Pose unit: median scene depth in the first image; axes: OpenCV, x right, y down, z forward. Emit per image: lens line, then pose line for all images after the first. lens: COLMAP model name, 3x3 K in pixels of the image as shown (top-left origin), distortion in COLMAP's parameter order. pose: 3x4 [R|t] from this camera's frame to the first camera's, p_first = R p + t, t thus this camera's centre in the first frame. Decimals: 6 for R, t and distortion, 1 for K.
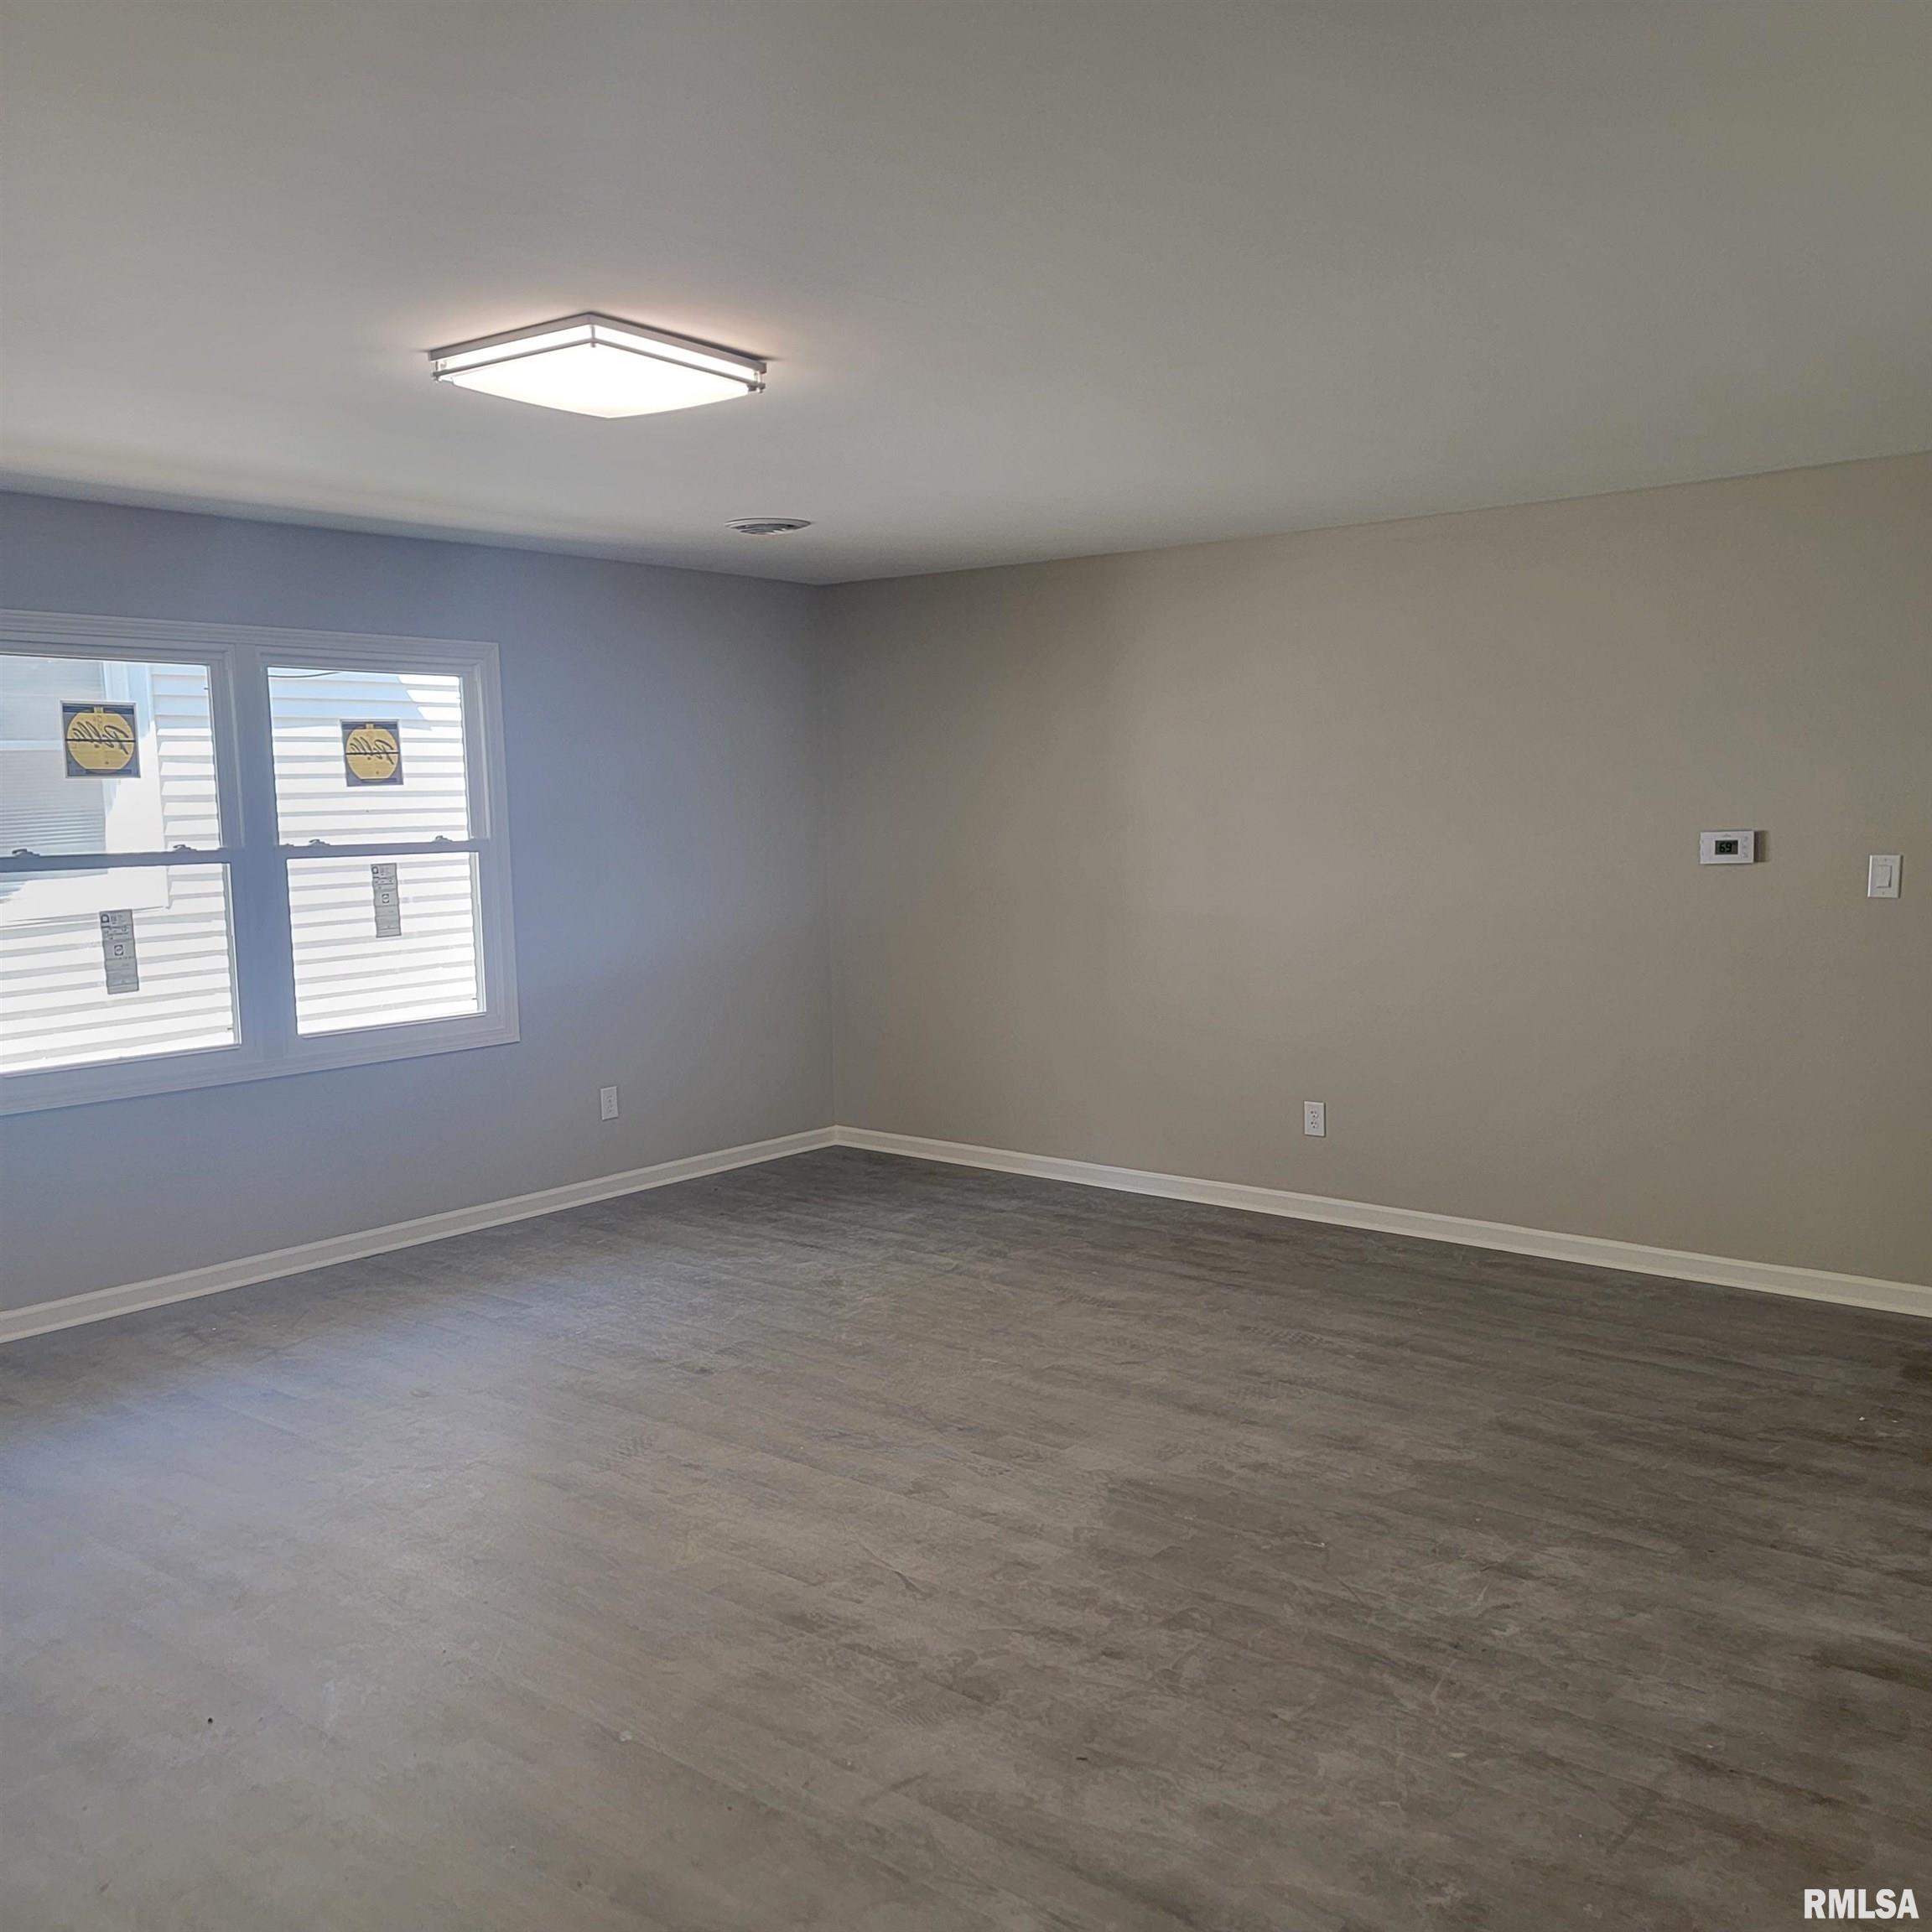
lens RADIAL K [[1743.5, 0, 948.9], [0, 1743.5, 966.7], [0, 0, 1]] dist [0.090261, -0.053514]
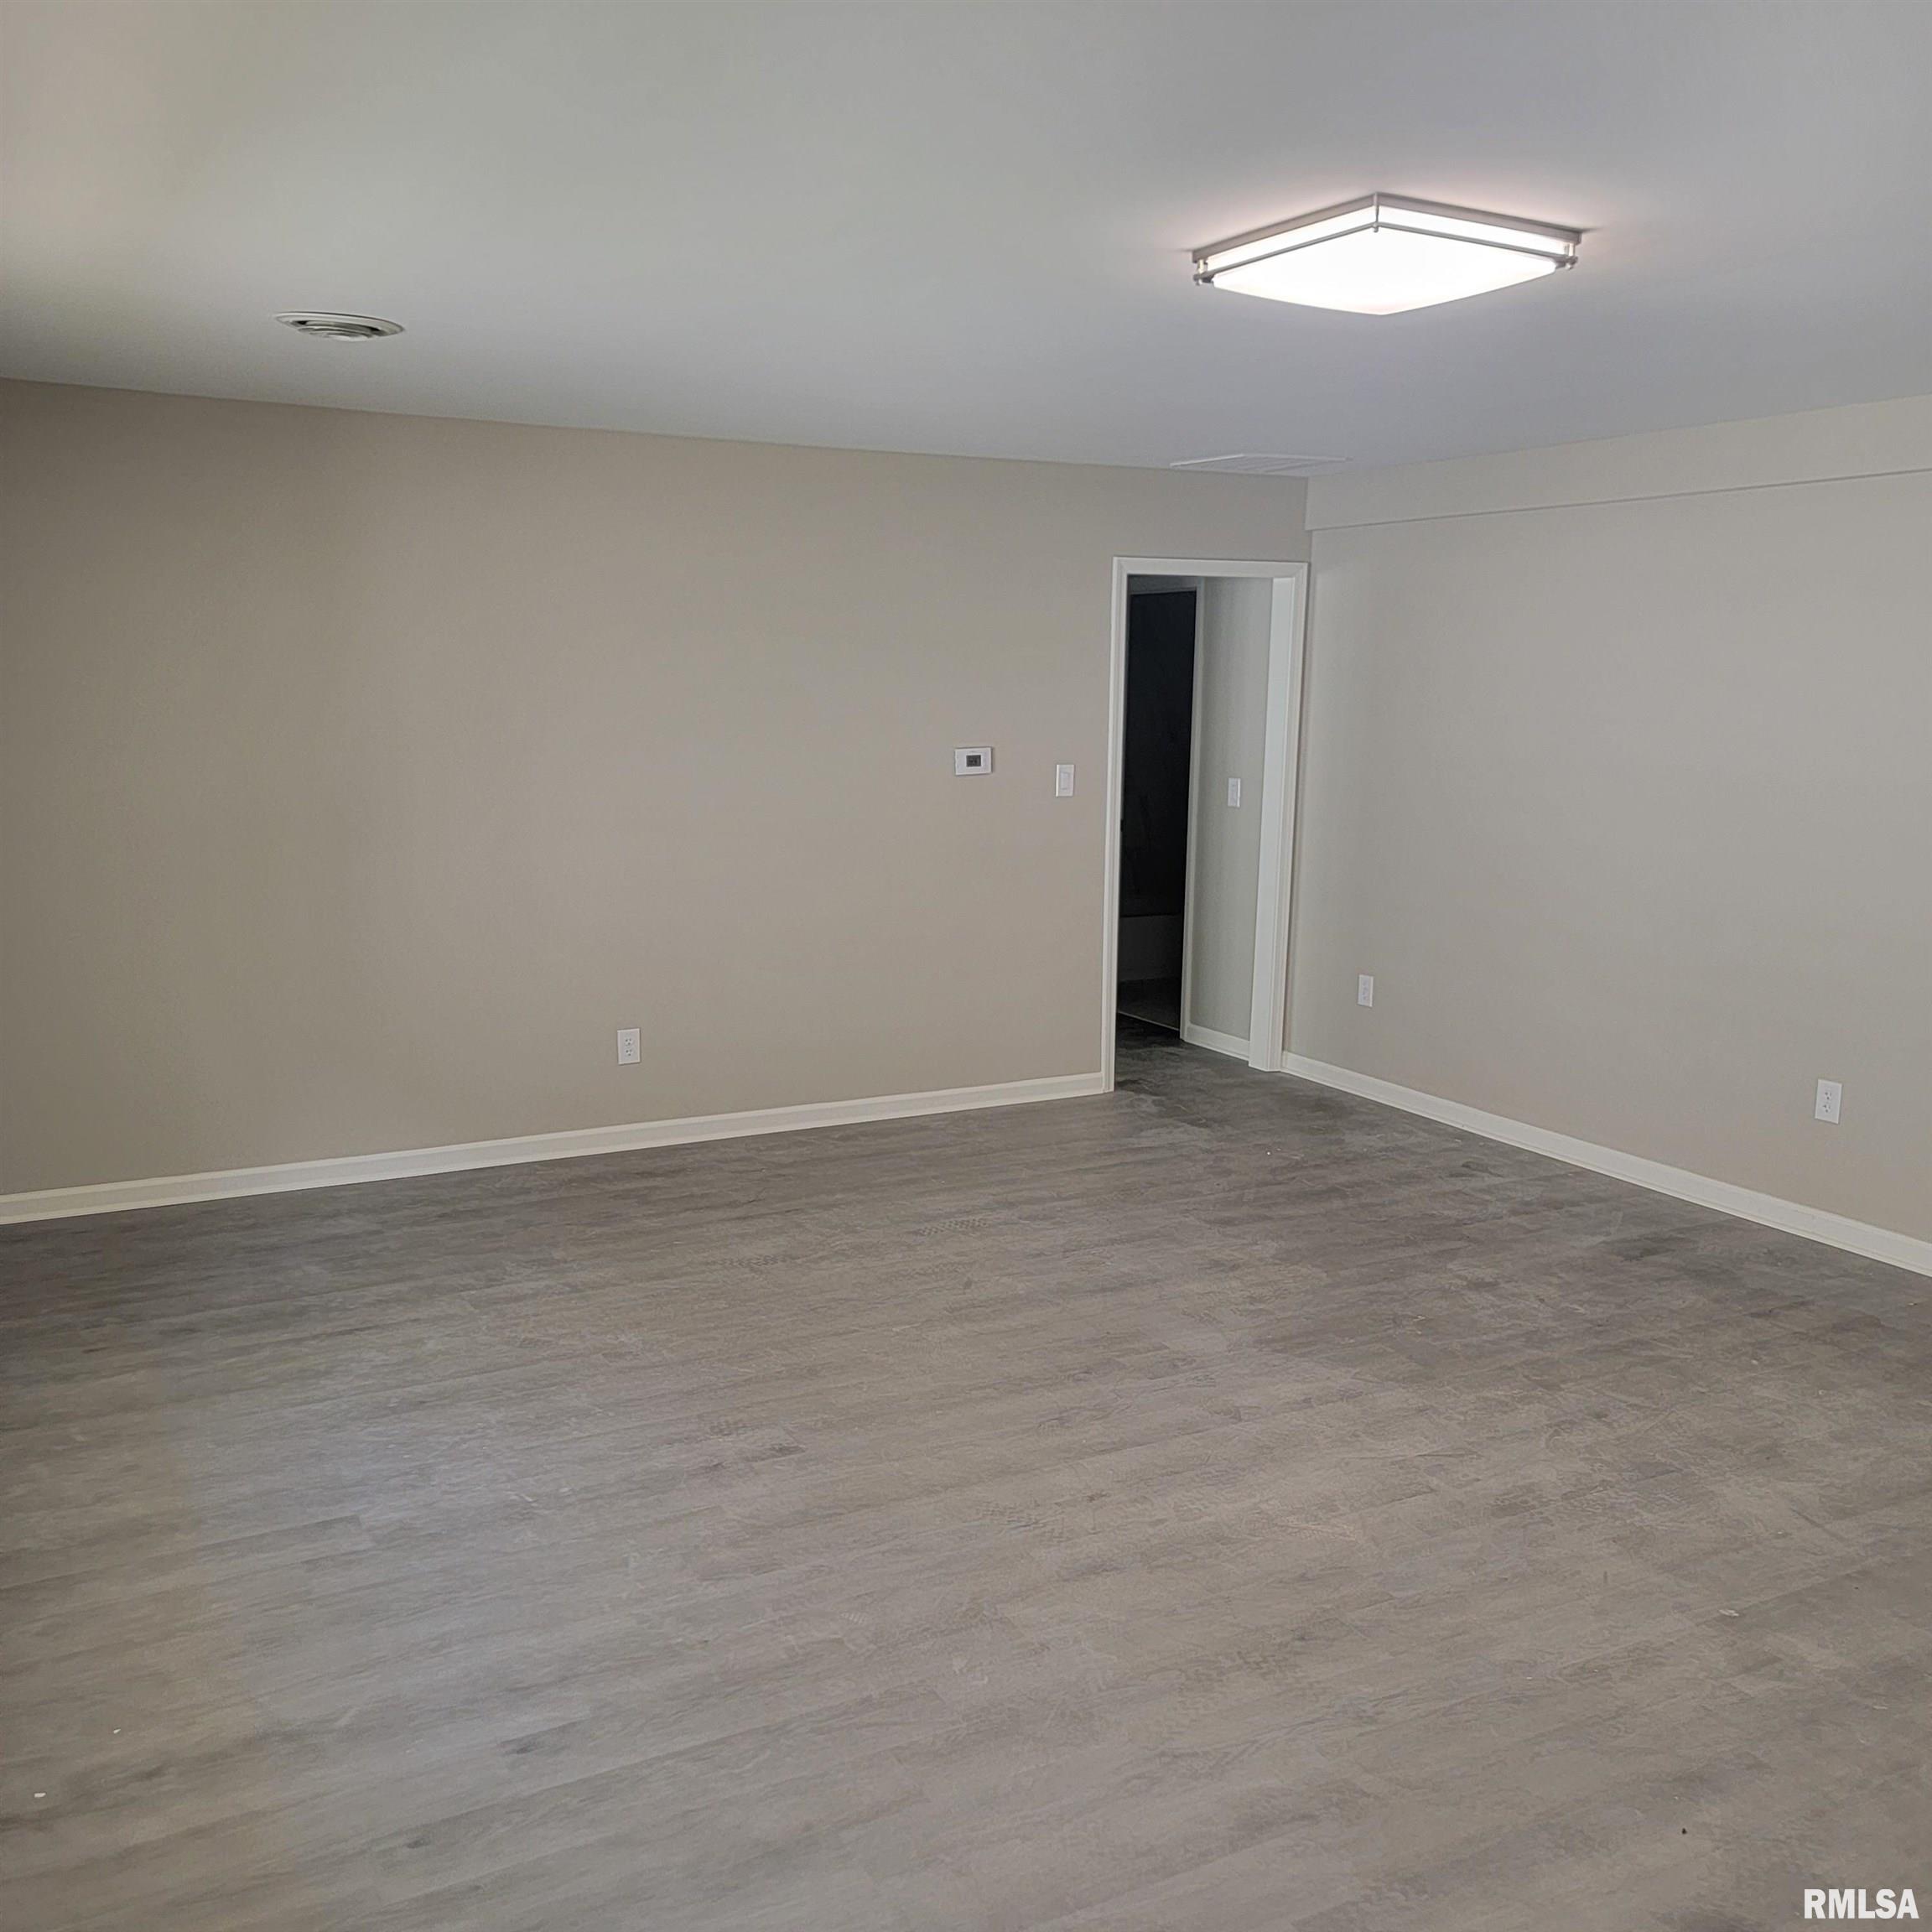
lens RADIAL K [[1743.5, 0, 948.0], [0, 1743.5, 963.7], [0, 0, 1]] dist [0.090261, -0.053514]
pose [[0.397384, -0.130907, 0.908267, -0.777684], [0.069131, 0.991231, 0.112618, -0.072552], [-0.915045, 0.018036, 0.402949, 0.578327]]
